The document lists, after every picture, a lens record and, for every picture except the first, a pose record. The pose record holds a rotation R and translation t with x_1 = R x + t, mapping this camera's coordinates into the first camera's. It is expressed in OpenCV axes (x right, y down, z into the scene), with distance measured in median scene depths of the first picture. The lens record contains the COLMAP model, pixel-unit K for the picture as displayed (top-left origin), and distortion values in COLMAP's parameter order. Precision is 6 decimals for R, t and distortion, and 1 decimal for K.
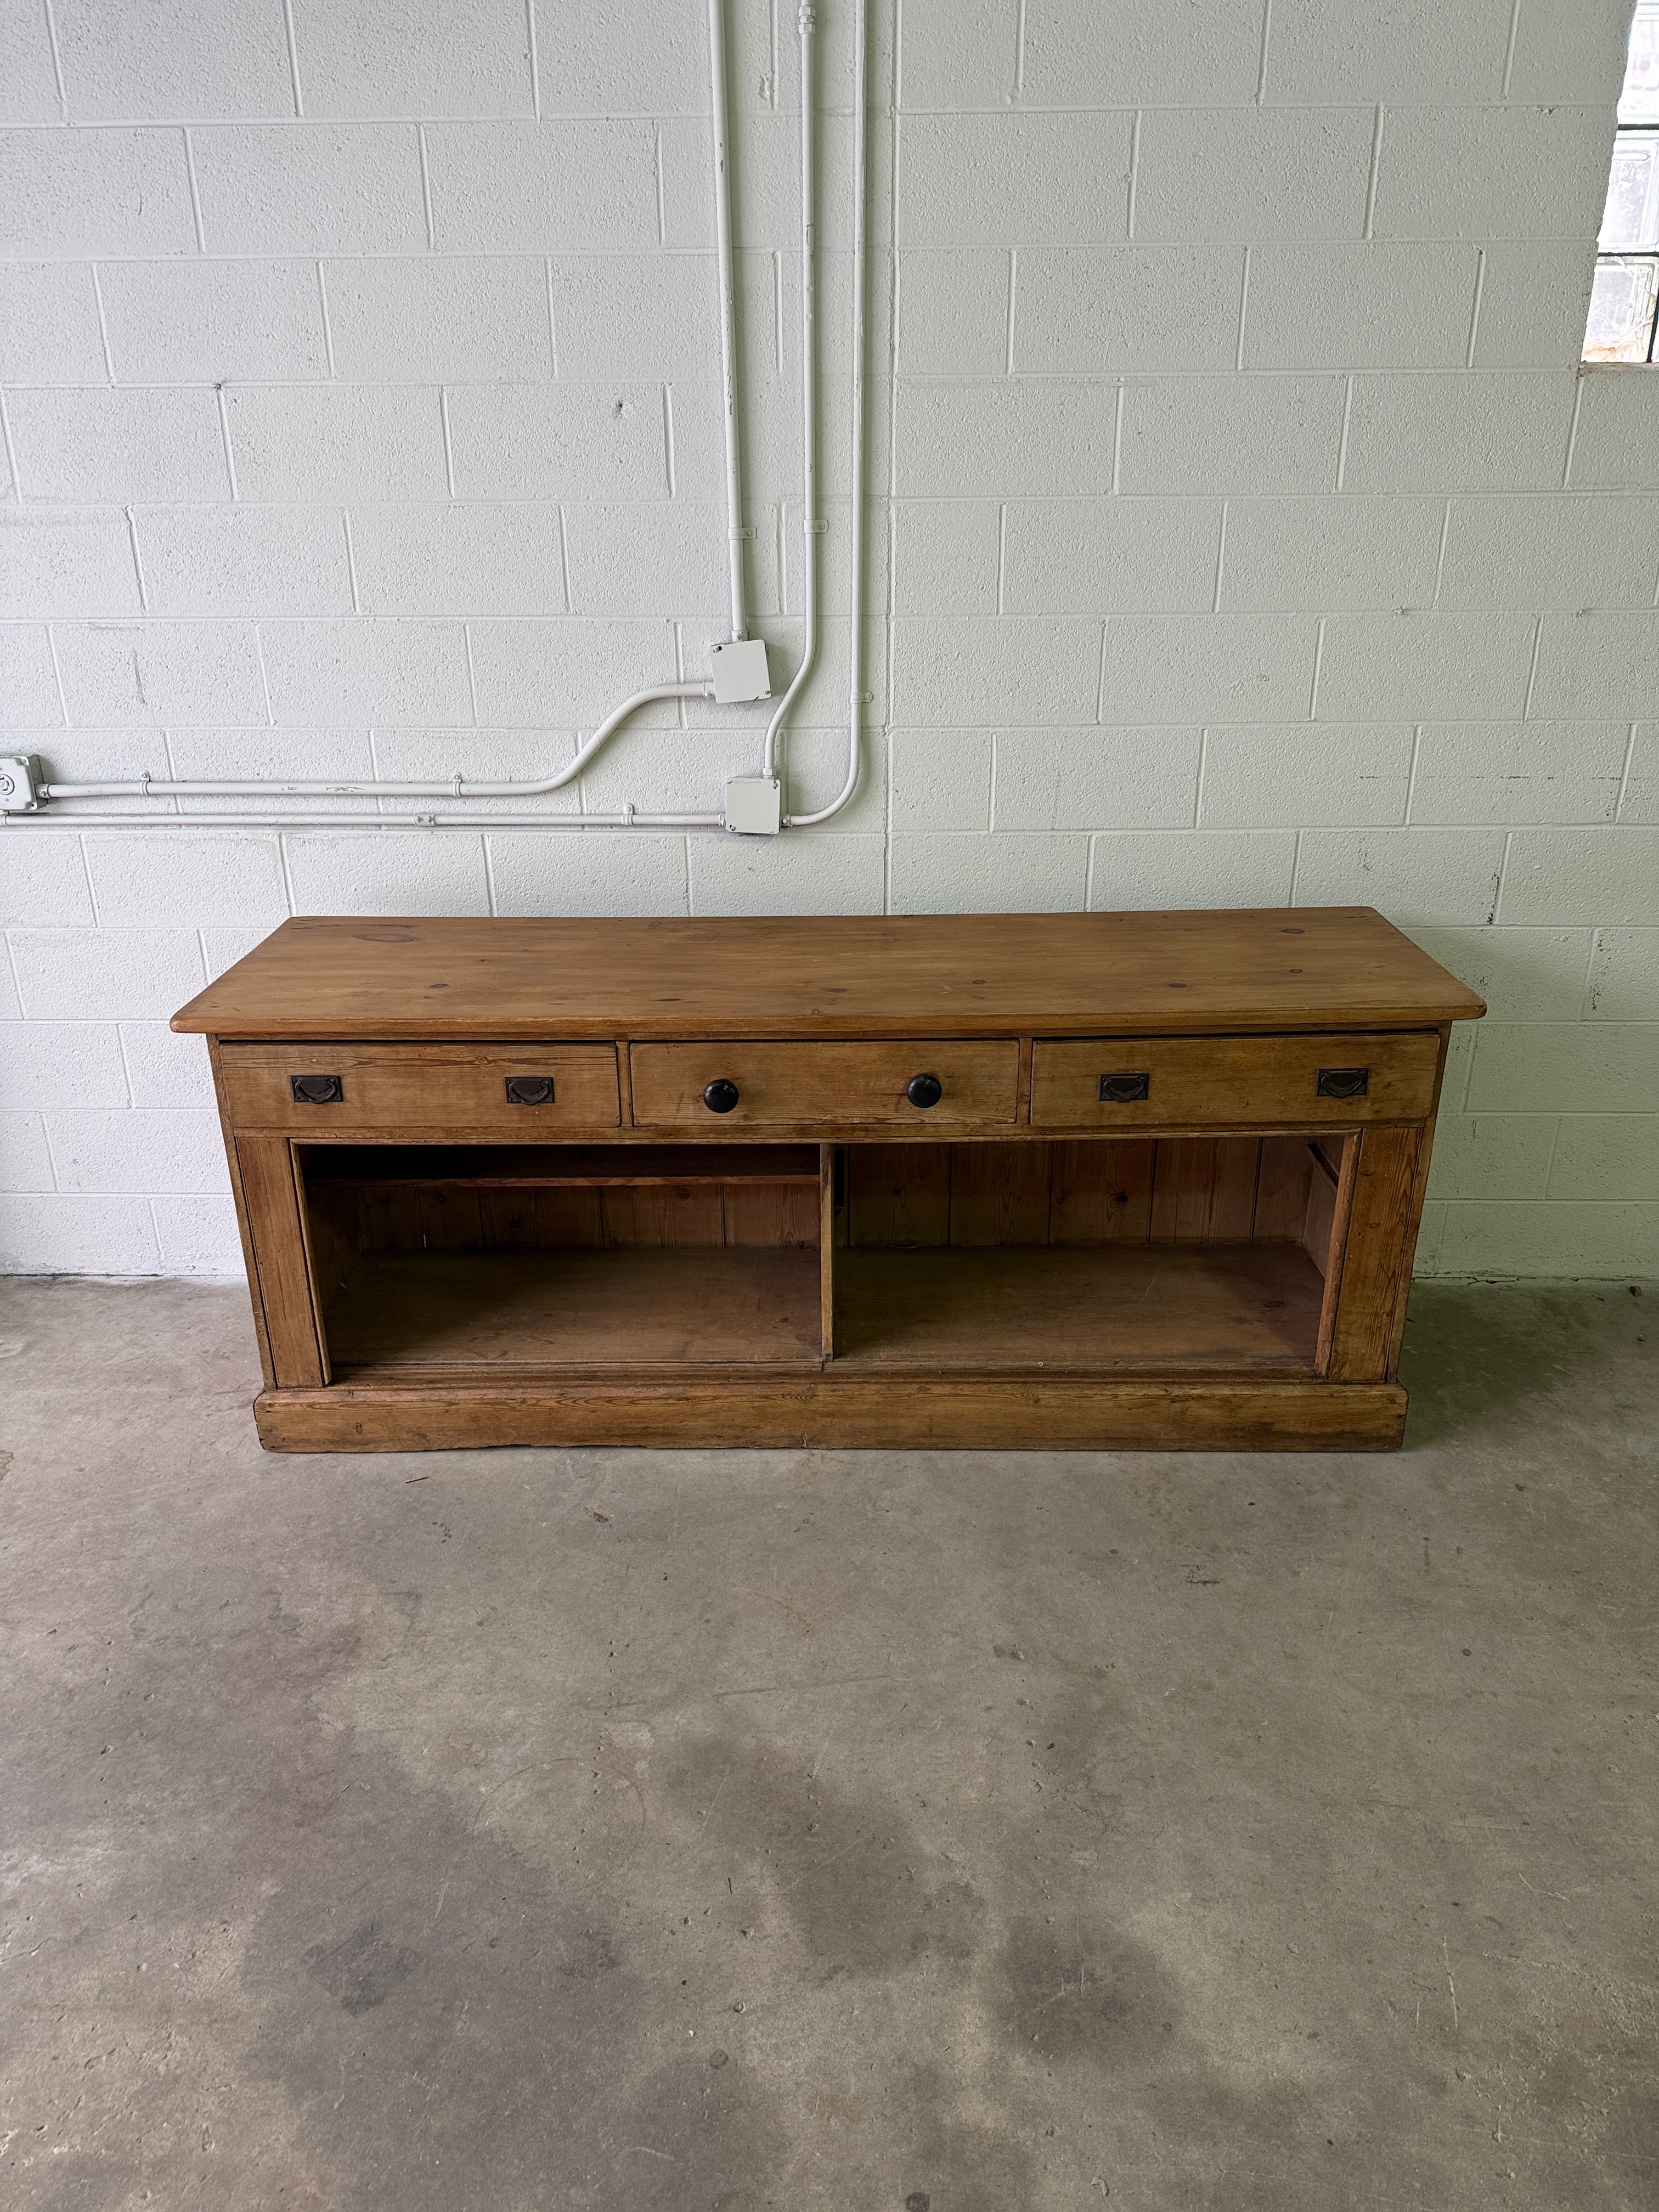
lens RADIAL K [[1527.3, 0, 830.7], [0, 1527.3, 1100.2], [0, 0, 1]] dist [0.059704, -0.088408]
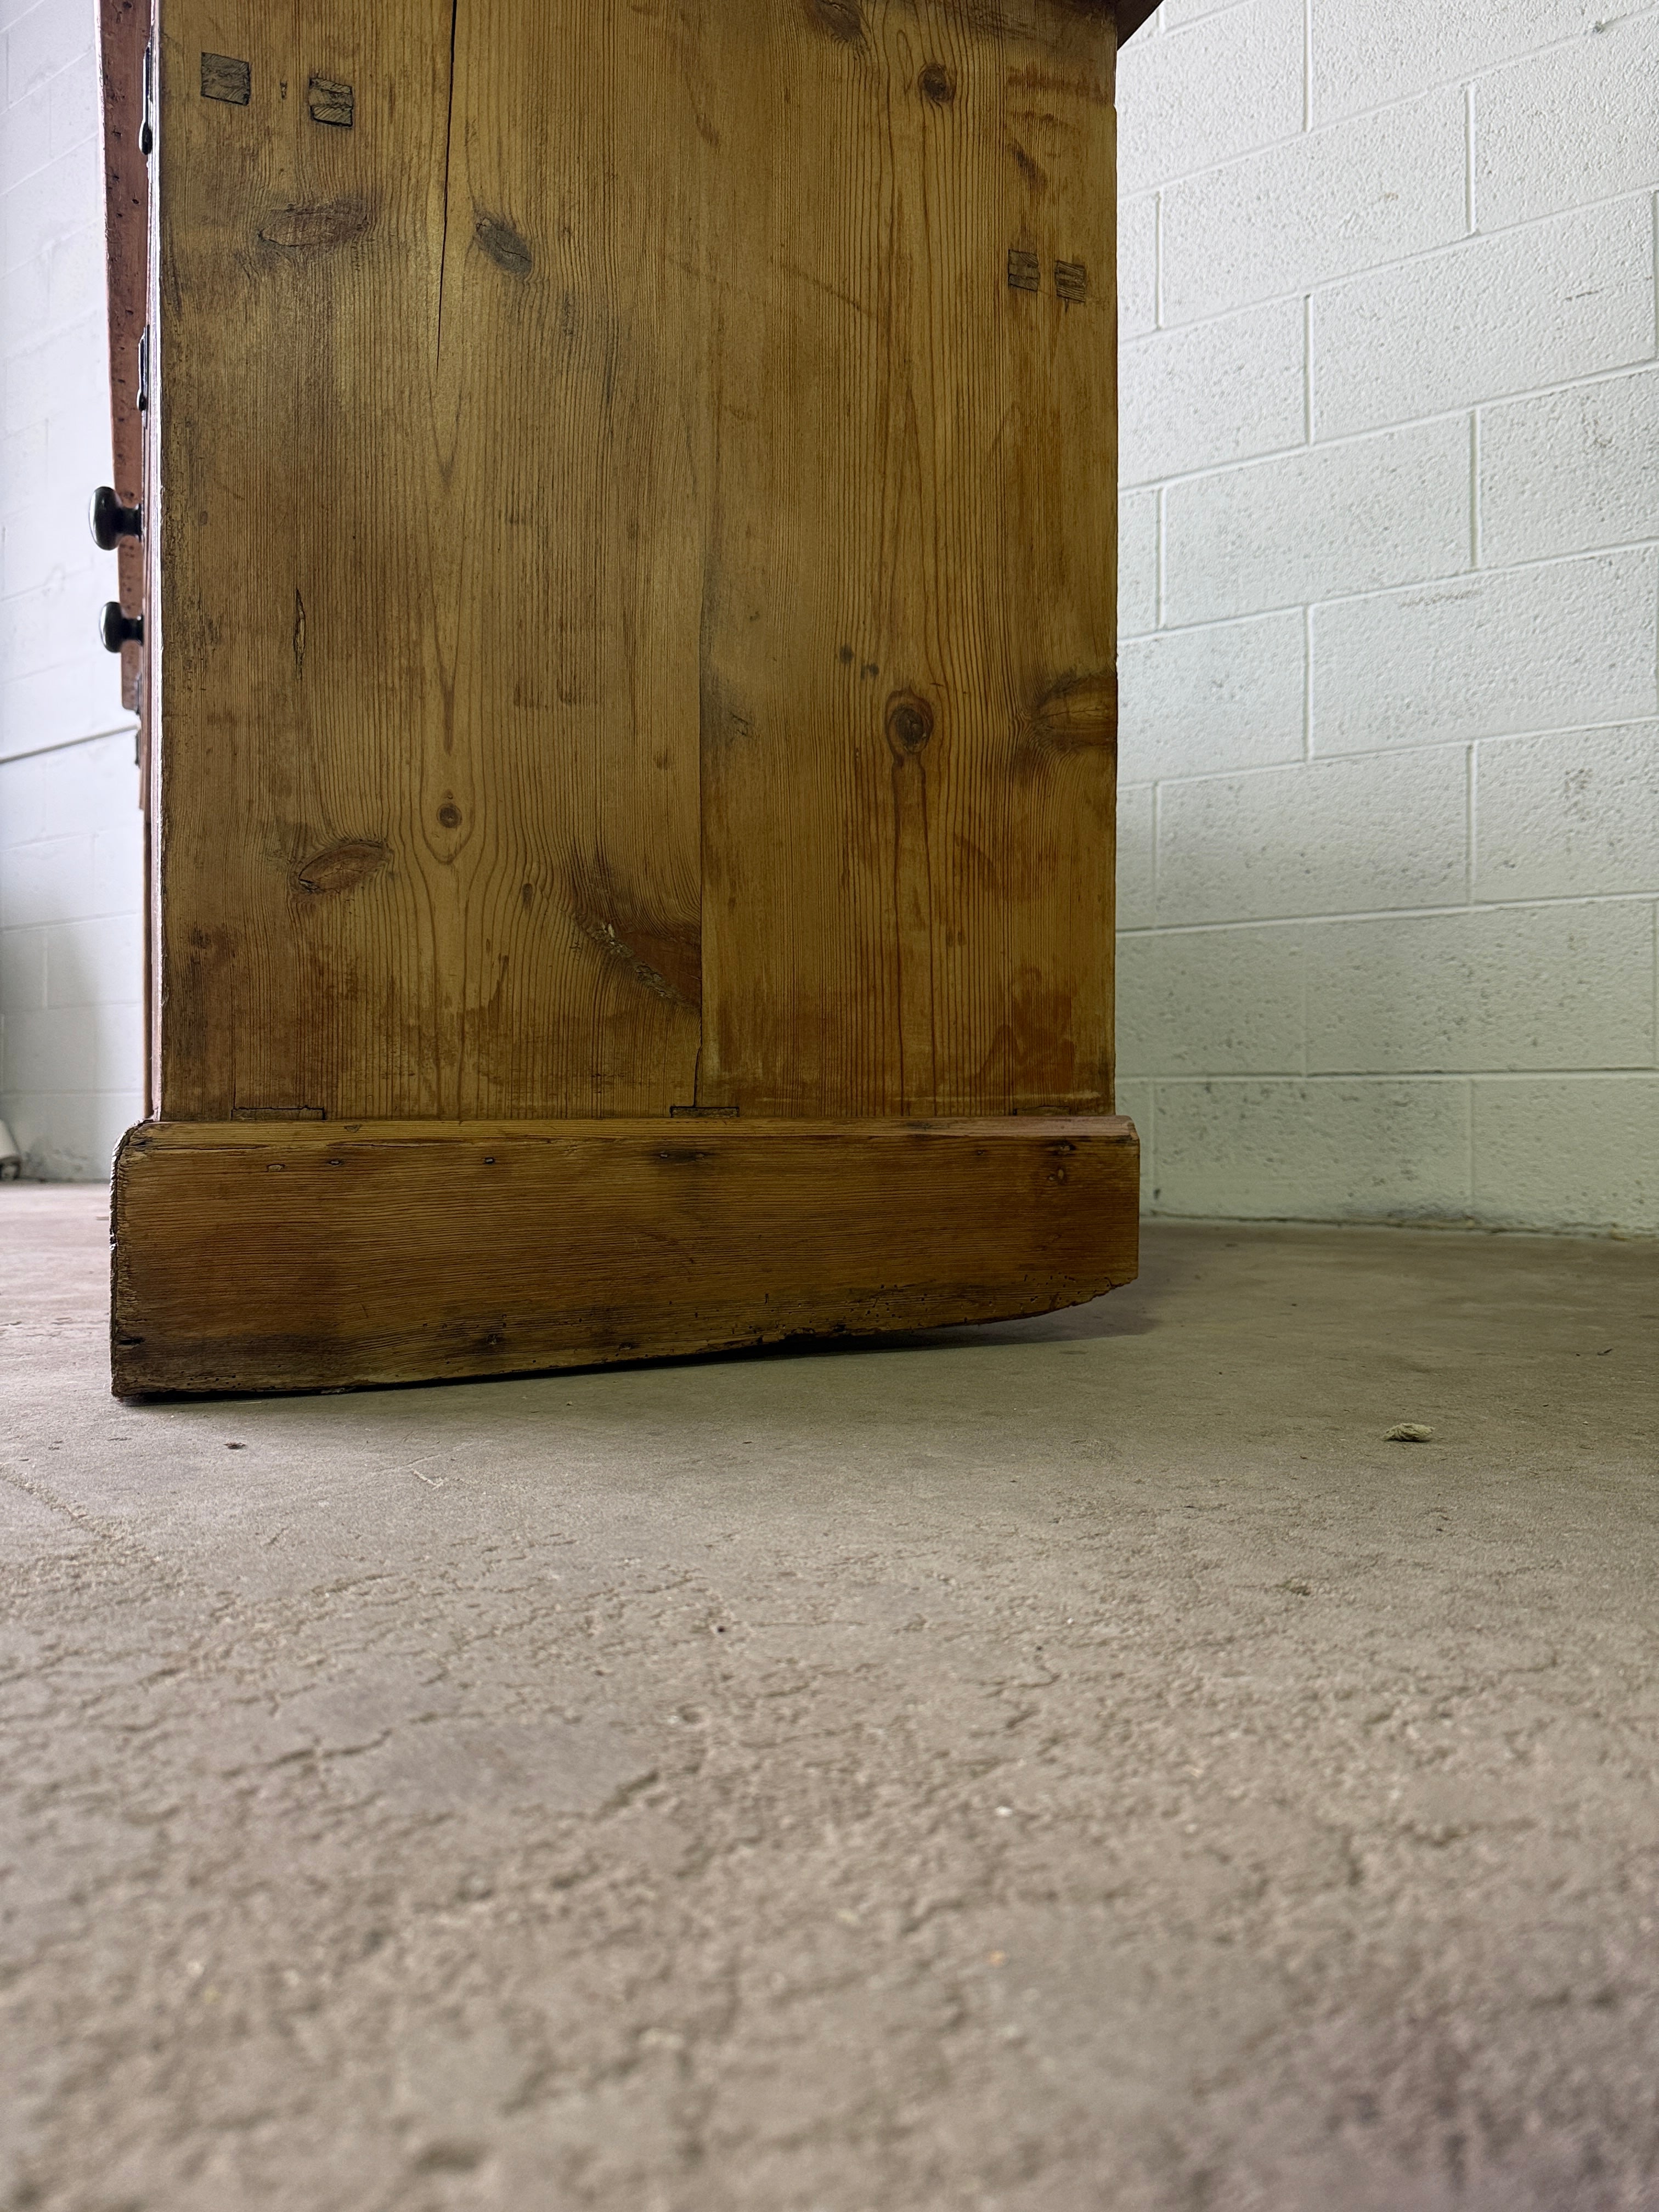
lens RADIAL K [[1486.5, 0, 823.9], [0, 1486.5, 1127.2], [0, 0, 1]] dist [0.032119, -0.046917]
pose [[0.824382, 0.022200, -0.565598, 0.515980], [-0.219418, 0.933635, -0.283165, 0.382531], [0.521776, 0.357538, 0.774543, 0.590971]]
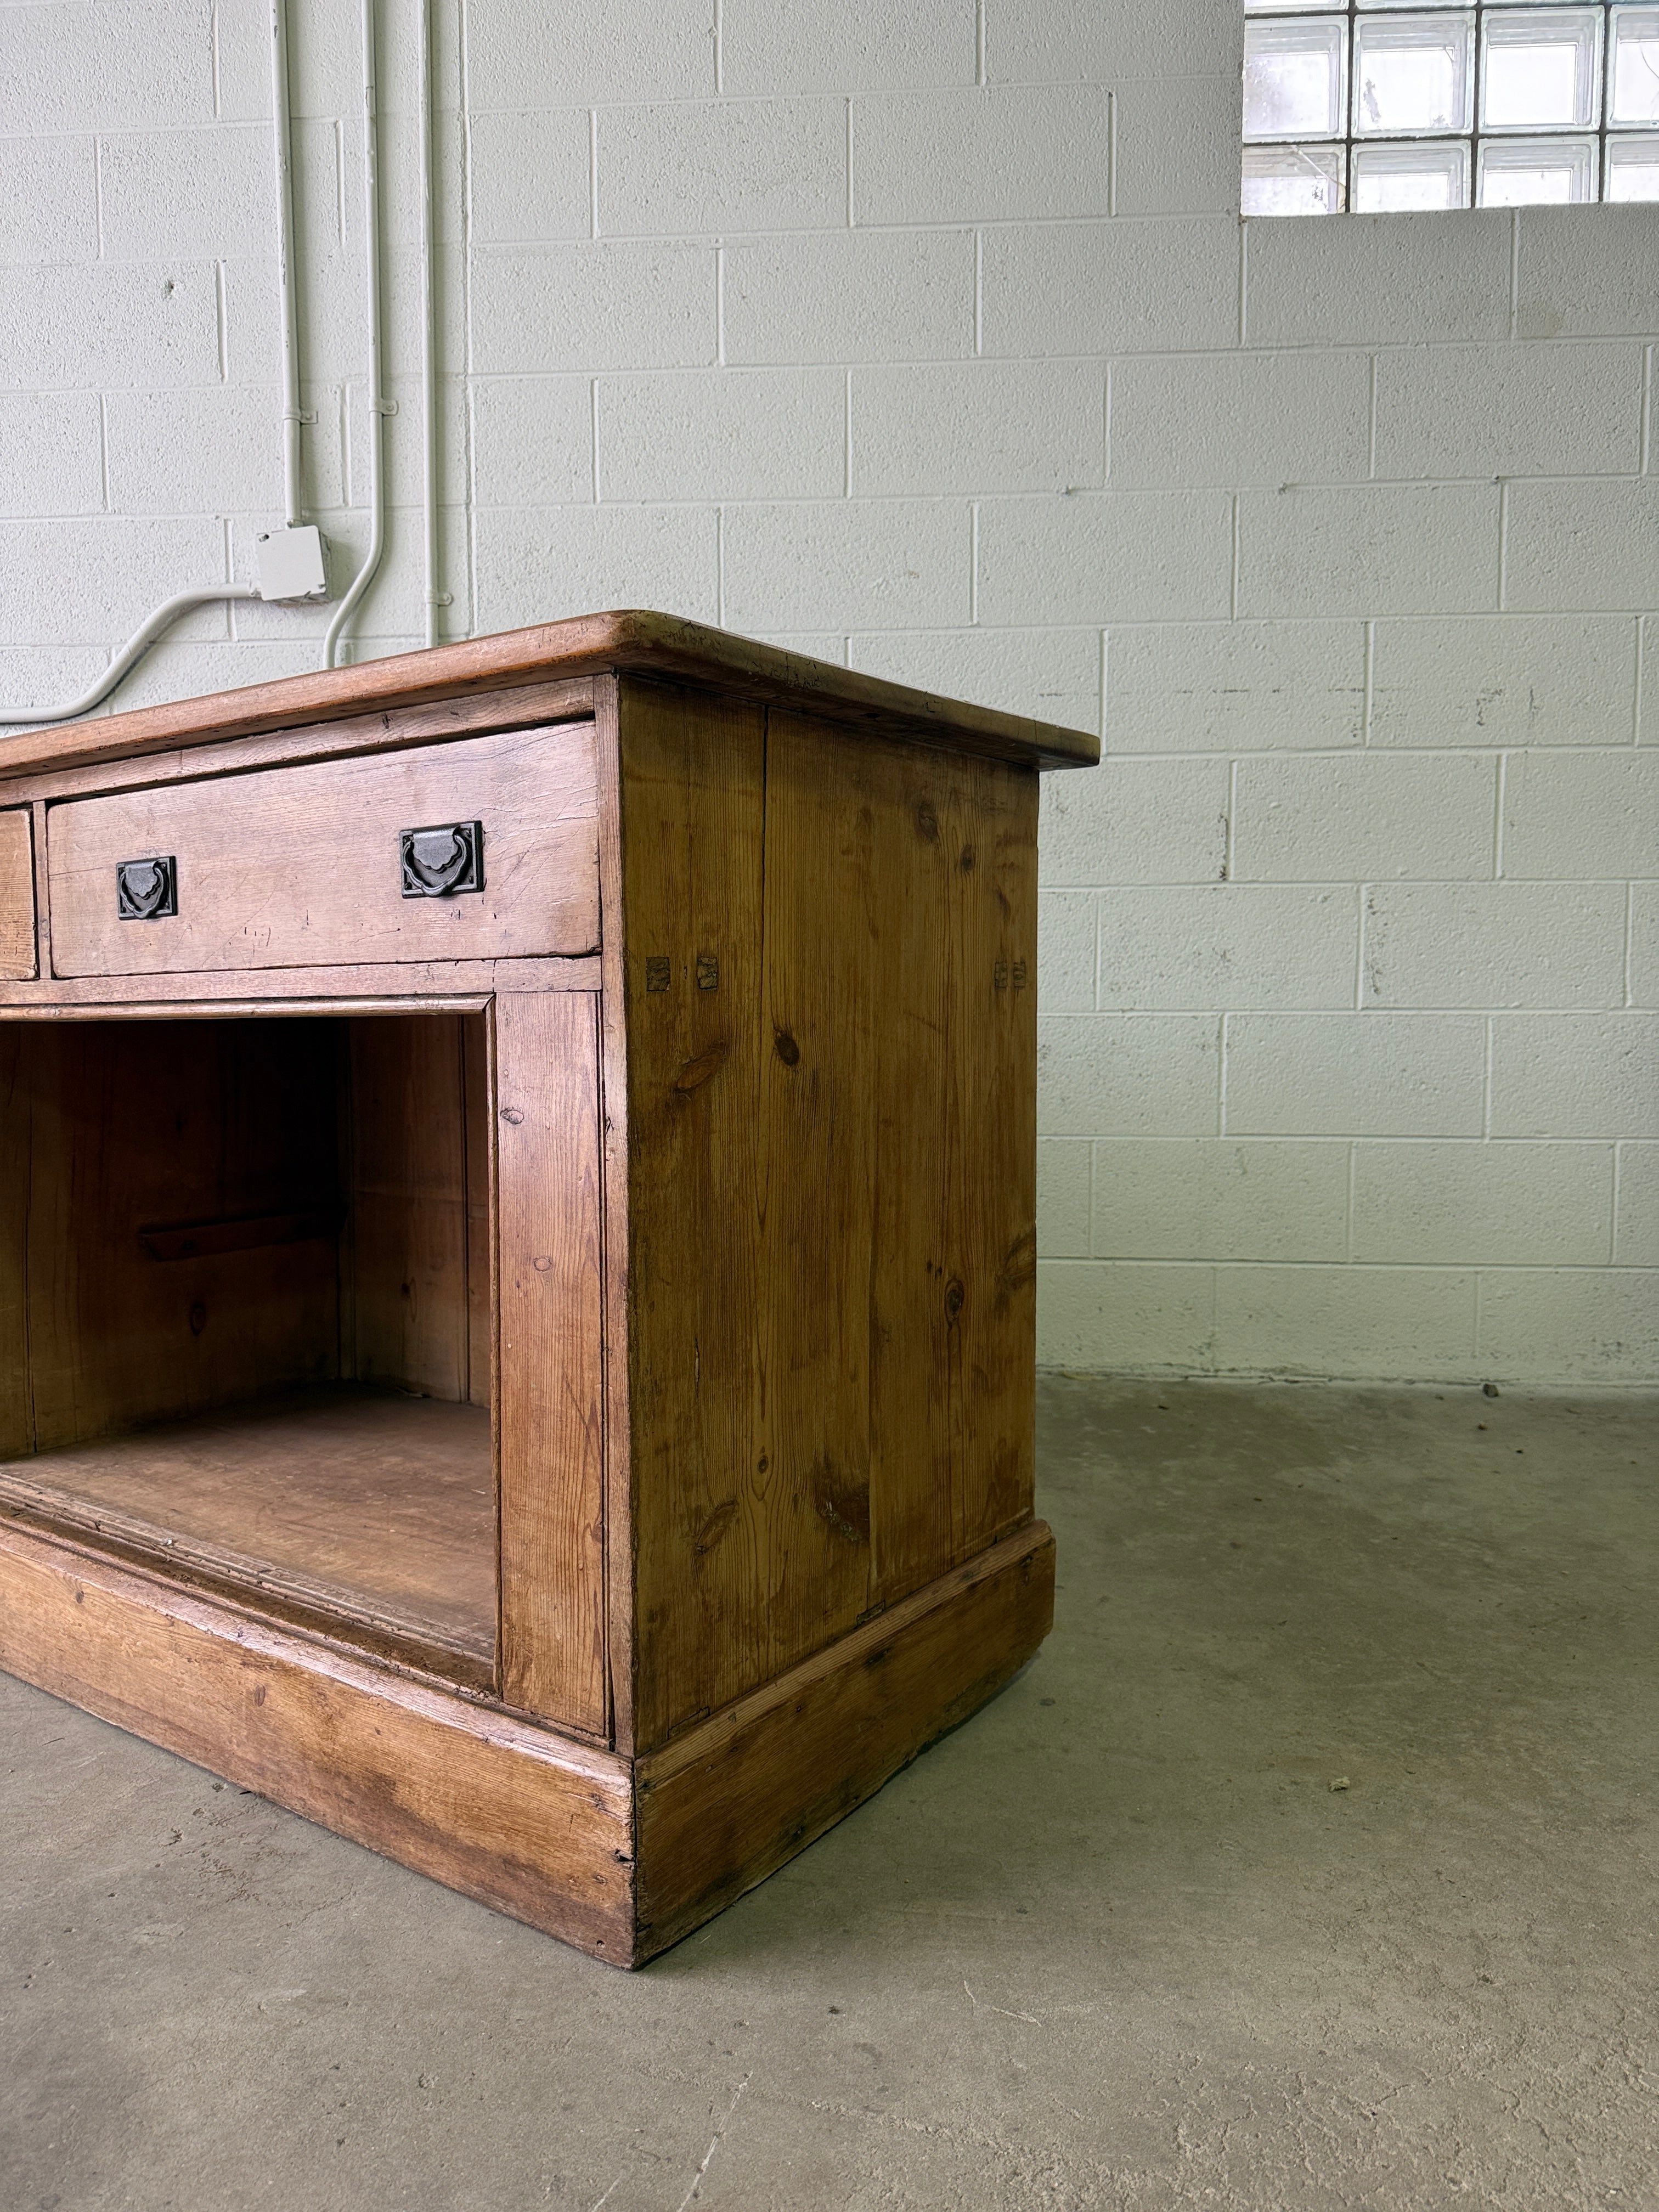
lens RADIAL K [[1548.4, 0, 829.5], [0, 1548.4, 1106.0], [0, 0, 1]] dist [0.038005, -0.050504]
pose [[0.998696, 0.008759, -0.050303, 0.320838], [-0.023429, 0.953955, -0.299035, 0.288244], [0.045368, 0.299823, 0.952915, 0.322288]]
